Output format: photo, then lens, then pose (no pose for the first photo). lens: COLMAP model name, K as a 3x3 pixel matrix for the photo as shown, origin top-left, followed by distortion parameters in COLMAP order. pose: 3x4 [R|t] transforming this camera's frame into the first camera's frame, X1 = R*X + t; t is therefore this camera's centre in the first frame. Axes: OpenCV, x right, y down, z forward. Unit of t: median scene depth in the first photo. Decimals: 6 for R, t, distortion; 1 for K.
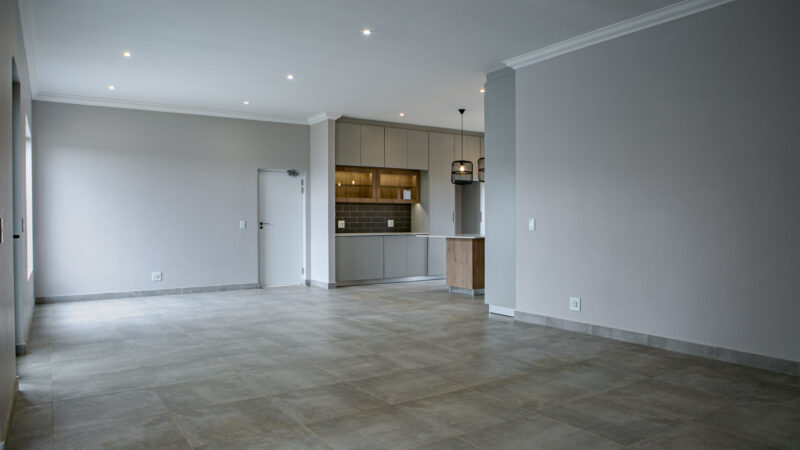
lens RADIAL K [[534.9, 0, 400.0], [0, 534.9, 225.0], [0, 0, 1]] dist [-0.000462, -0.000233]
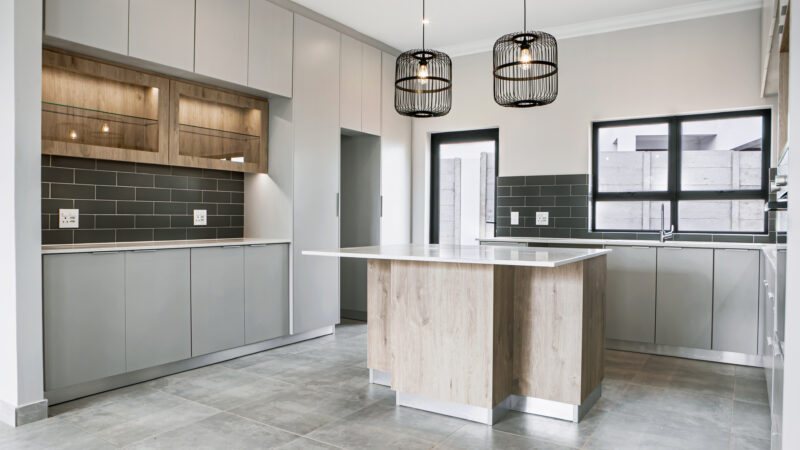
lens RADIAL K [[644.5, 0, 400.0], [0, 644.5, 225.0], [0, 0, 1]] dist [0.000418, 0.000298]
pose [[0.941944, 0.003010, 0.335758, -0.042734], [-0.004000, 0.999989, 0.002257, 0.001183], [-0.335747, -0.003470, 0.941946, 0.491088]]
